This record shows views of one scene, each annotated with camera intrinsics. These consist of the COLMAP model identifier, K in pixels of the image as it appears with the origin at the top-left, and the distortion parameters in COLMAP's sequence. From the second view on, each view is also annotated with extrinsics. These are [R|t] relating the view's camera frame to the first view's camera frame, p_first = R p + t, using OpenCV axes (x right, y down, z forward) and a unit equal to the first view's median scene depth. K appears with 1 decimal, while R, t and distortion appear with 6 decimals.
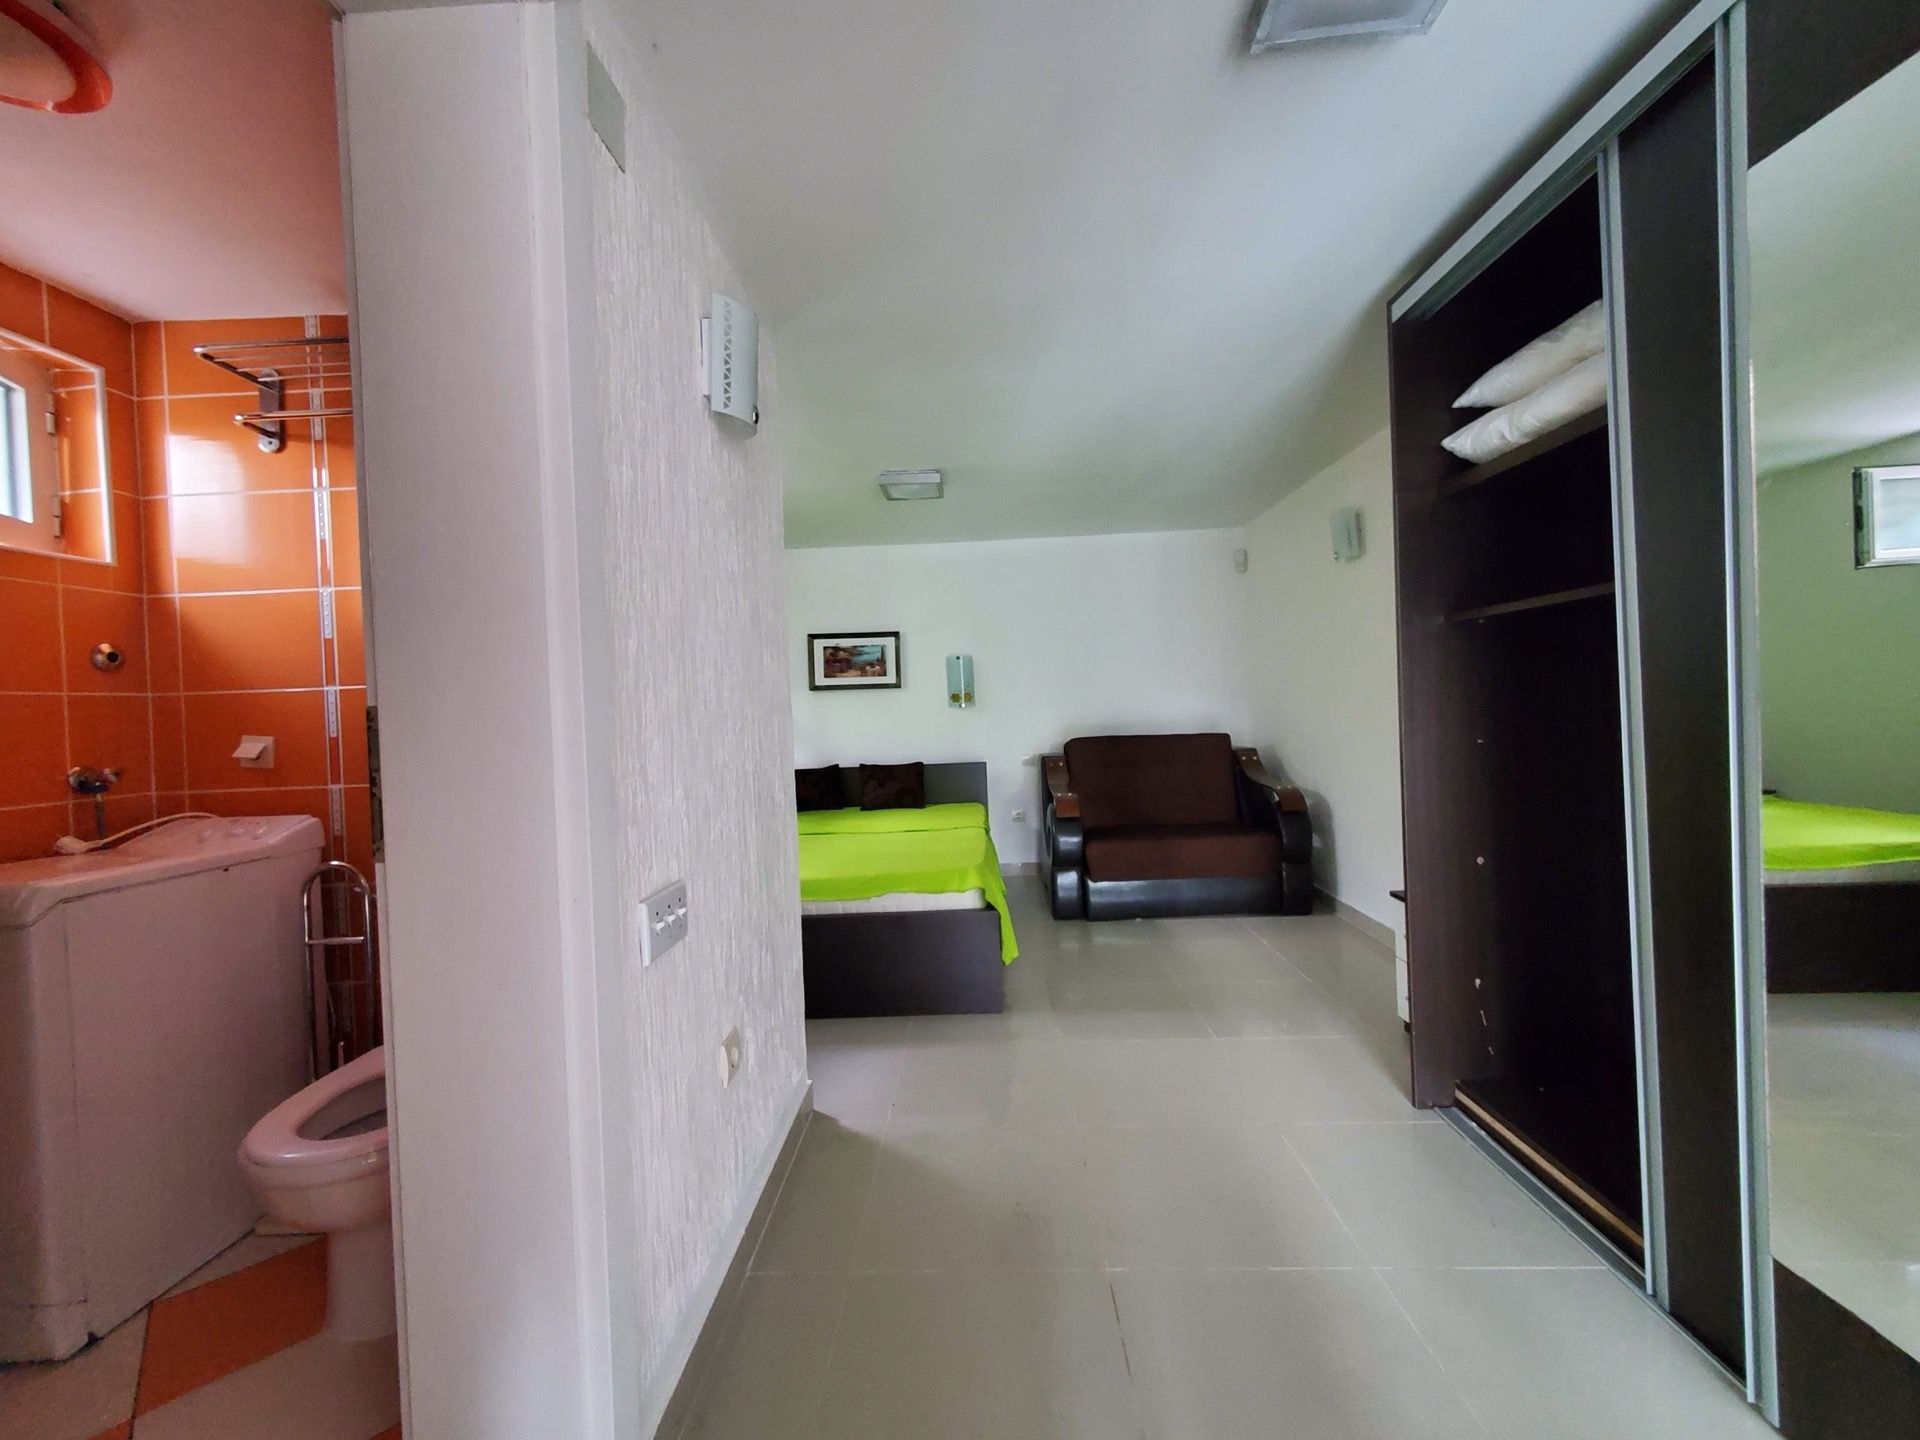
lens RADIAL K [[763.3, 0, 952.2], [0, 763.3, 715.9], [0, 0, 1]] dist [0.000942, -0.000166]
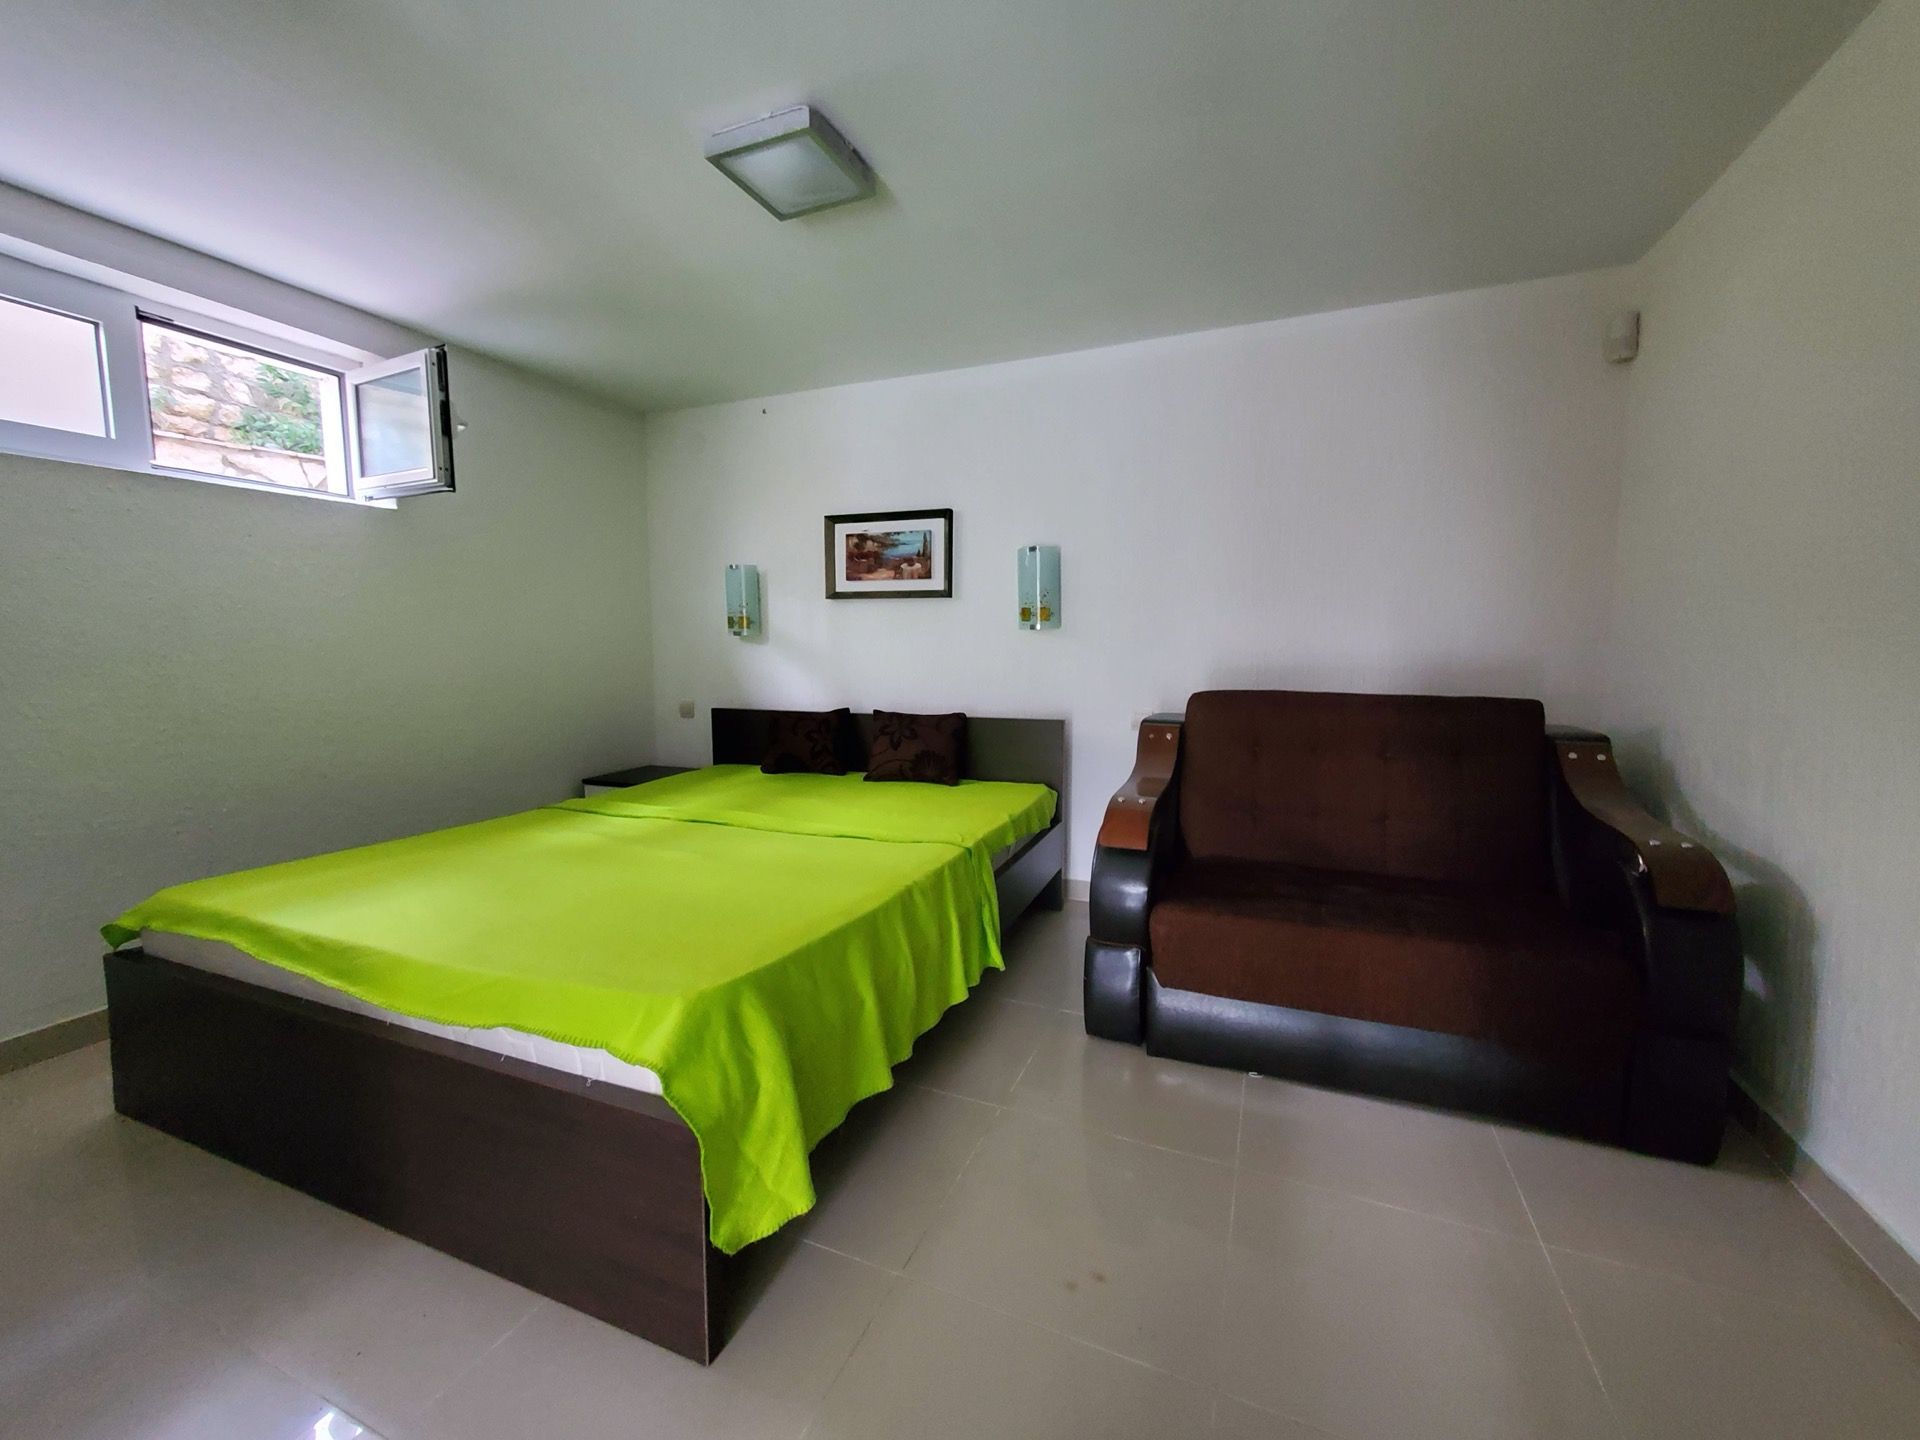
lens RADIAL K [[763.3, 0, 952.2], [0, 763.3, 715.9], [0, 0, 1]] dist [0.000942, -0.000166]
pose [[0.933545, 0.070694, -0.351421, 0.171116], [-0.036960, 0.994118, 0.101799, -0.002386], [0.356550, -0.082045, 0.930667, 0.386335]]
